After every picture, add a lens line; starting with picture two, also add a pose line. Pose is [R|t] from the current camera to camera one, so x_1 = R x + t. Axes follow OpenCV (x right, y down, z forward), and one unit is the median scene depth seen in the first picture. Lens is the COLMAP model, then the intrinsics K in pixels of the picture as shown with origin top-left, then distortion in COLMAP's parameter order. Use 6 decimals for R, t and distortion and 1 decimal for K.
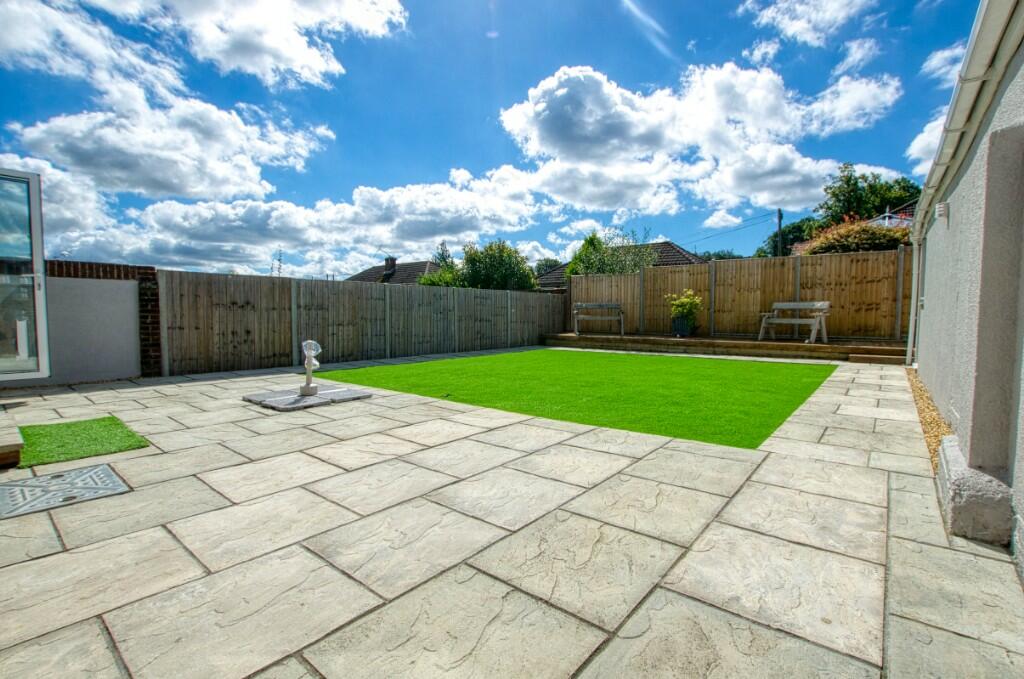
lens RADIAL K [[462.4, 0, 514.4], [0, 462.4, 340.8], [0, 0, 1]] dist [-0.025652, 0.000972]
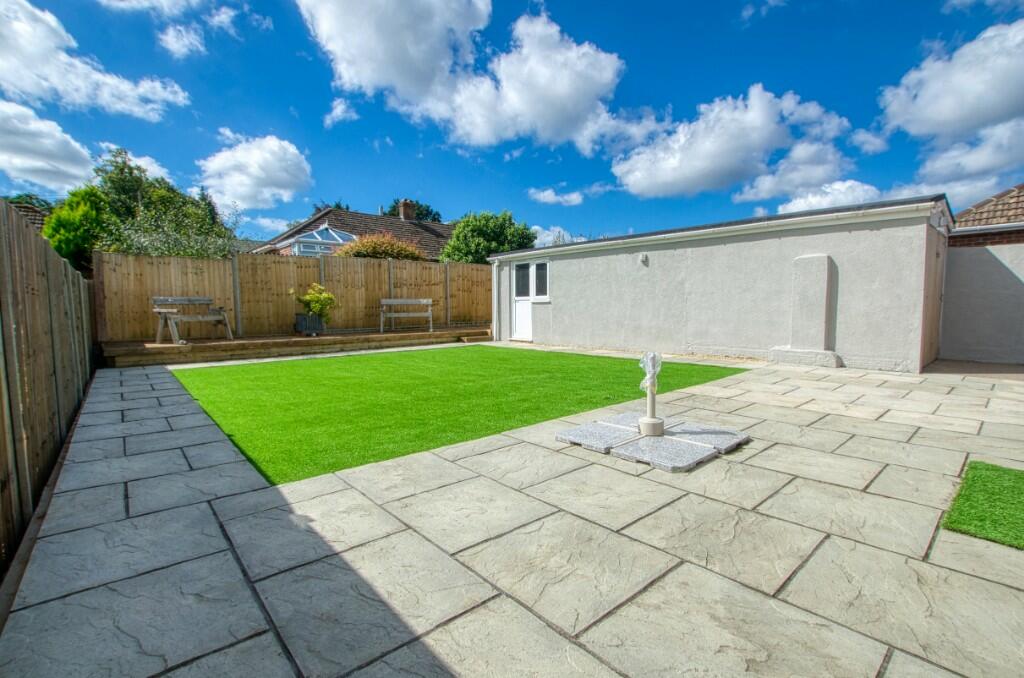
lens RADIAL K [[462.4, 0, 515.8], [0, 462.4, 340.6], [0, 0, 1]] dist [-0.025652, 0.000972]
pose [[0.169740, -0.076205, 0.982538, -0.490936], [0.069241, 0.995464, 0.065246, -0.032412], [-0.983053, 0.056957, 0.174246, 0.474575]]
